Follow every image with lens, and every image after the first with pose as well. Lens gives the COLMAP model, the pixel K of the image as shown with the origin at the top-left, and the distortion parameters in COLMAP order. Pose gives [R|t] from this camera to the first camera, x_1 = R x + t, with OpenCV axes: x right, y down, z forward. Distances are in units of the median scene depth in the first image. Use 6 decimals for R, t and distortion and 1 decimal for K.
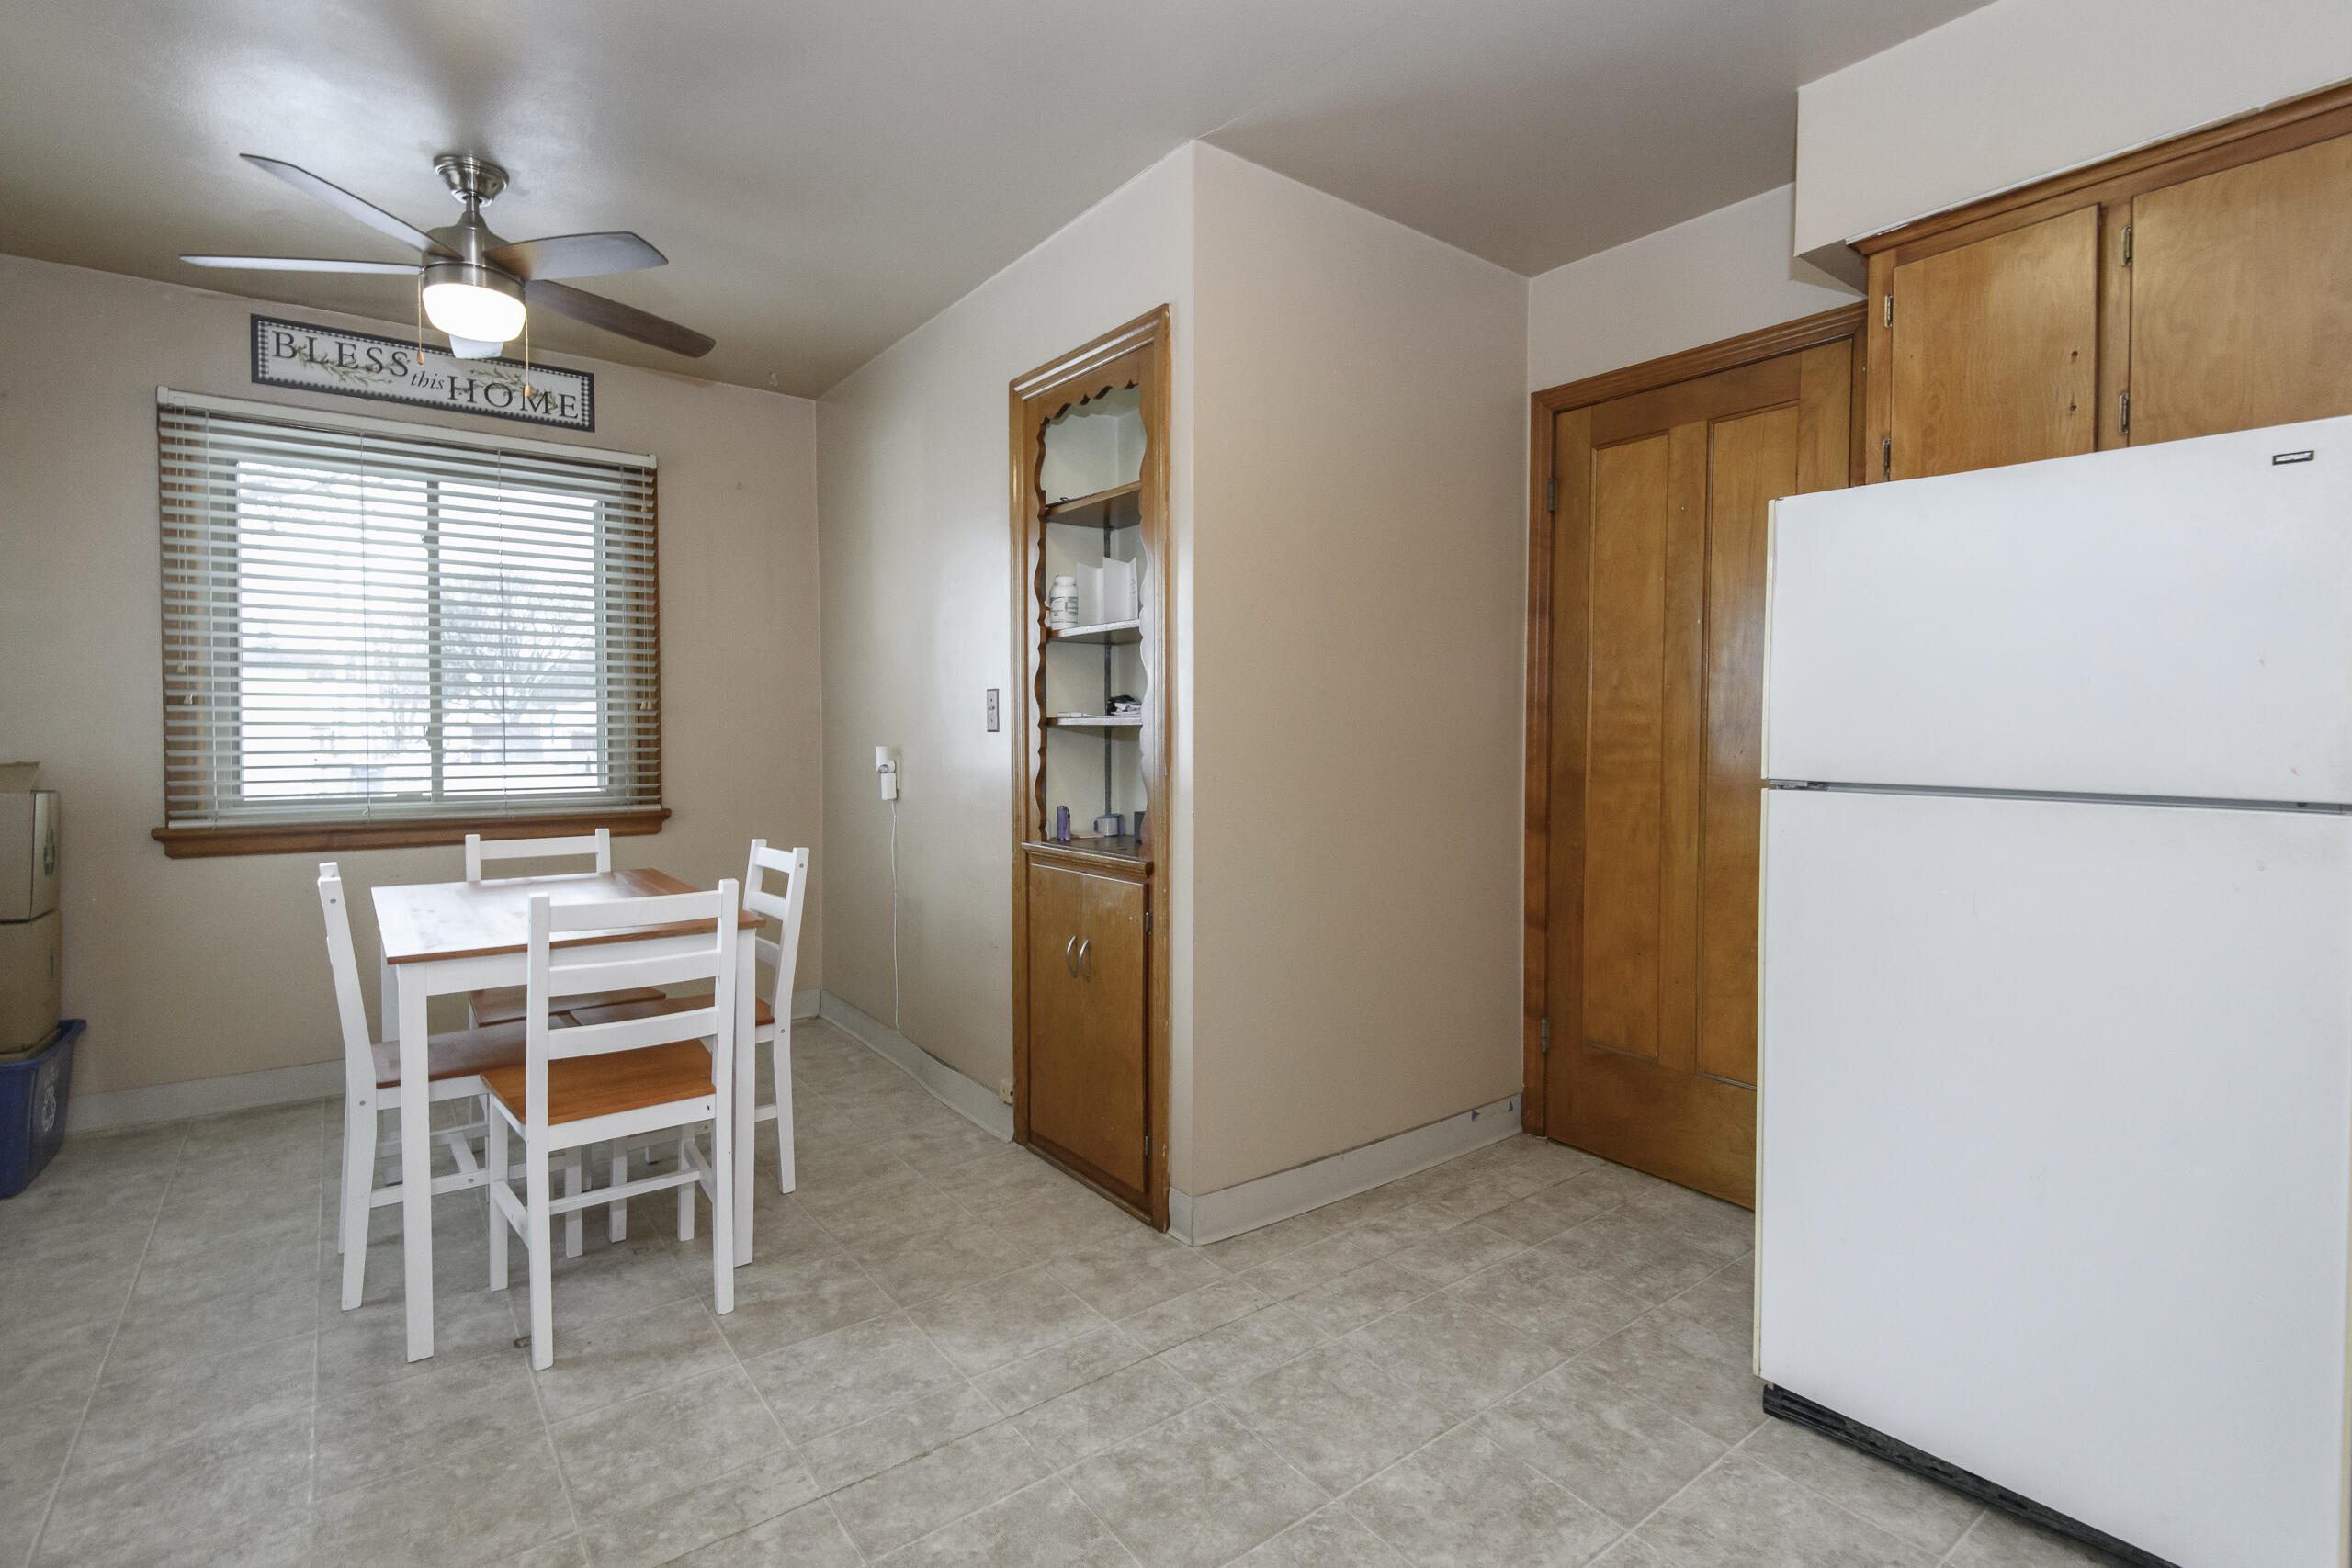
lens RADIAL K [[1092.4, 0, 1174.2], [0, 1092.4, 760.8], [0, 0, 1]] dist [0.009215, 0.000030]
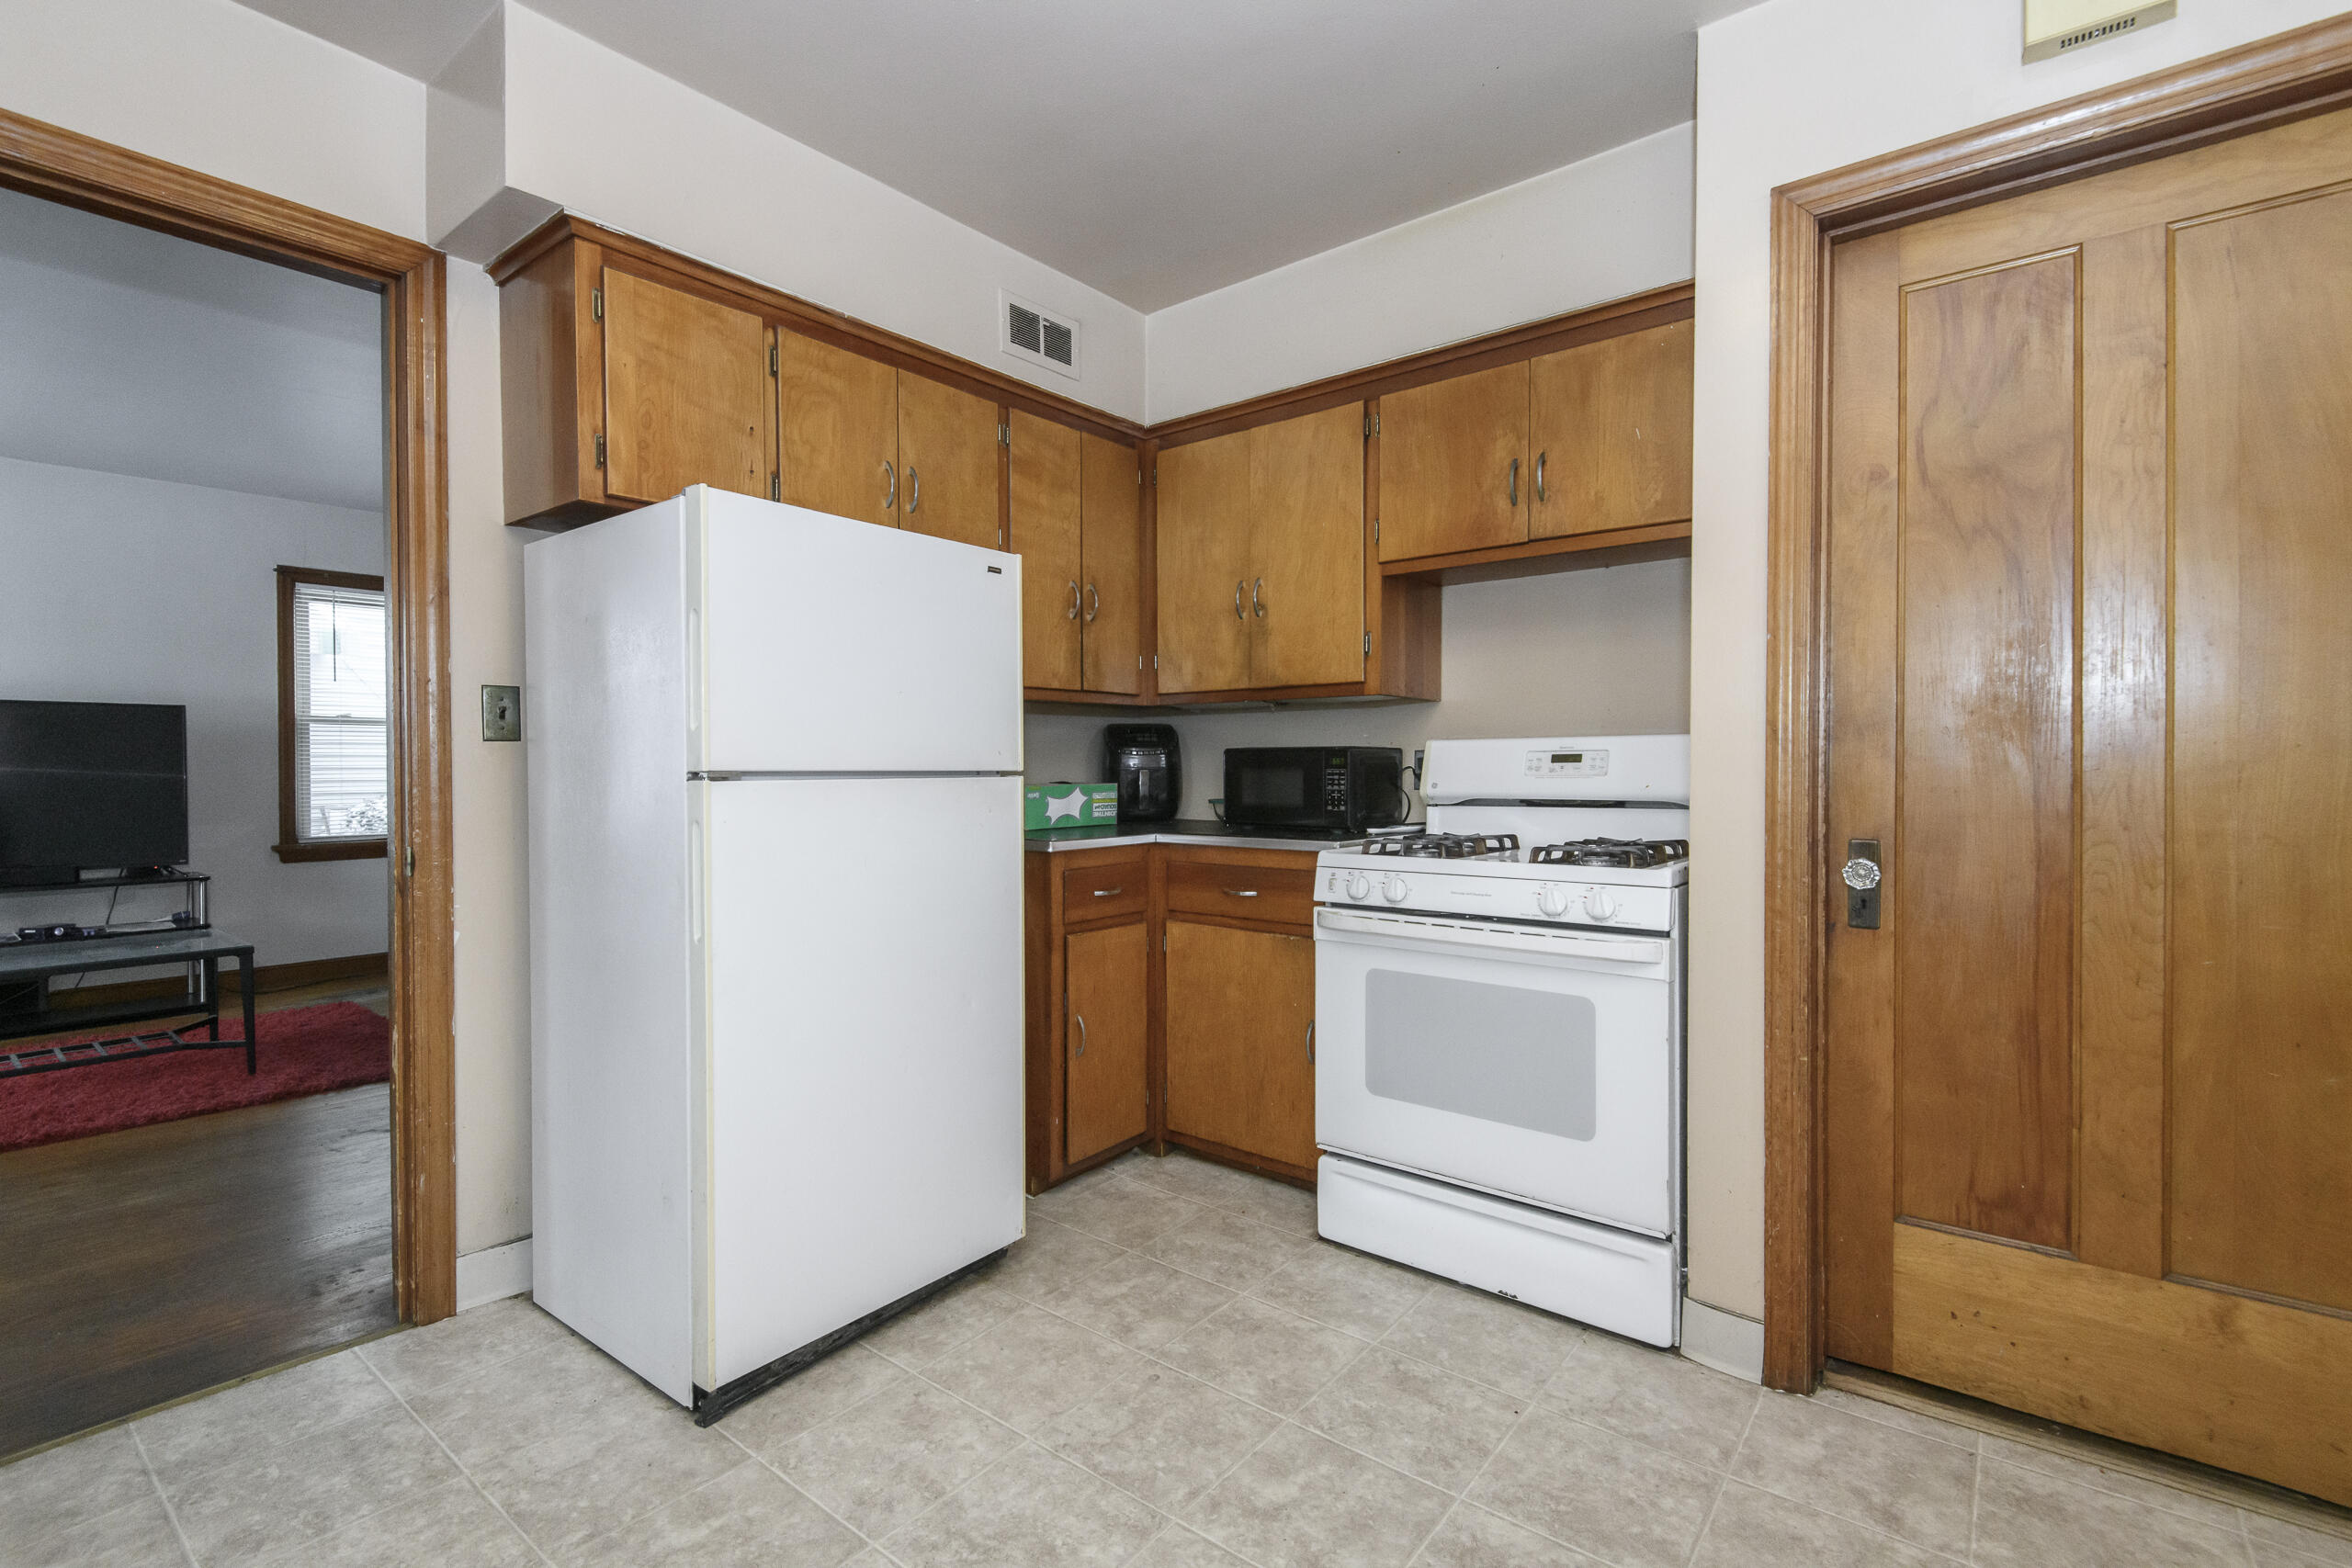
lens RADIAL K [[1092.4, 0, 1169.4], [0, 1092.4, 781.9], [0, 0, 1]] dist [0.009215, 0.000030]
pose [[-0.250236, -0.015092, 0.968067, -0.232661], [0.031606, 0.999218, 0.023748, 0.007775], [-0.967669, 0.036540, -0.249563, 0.392766]]
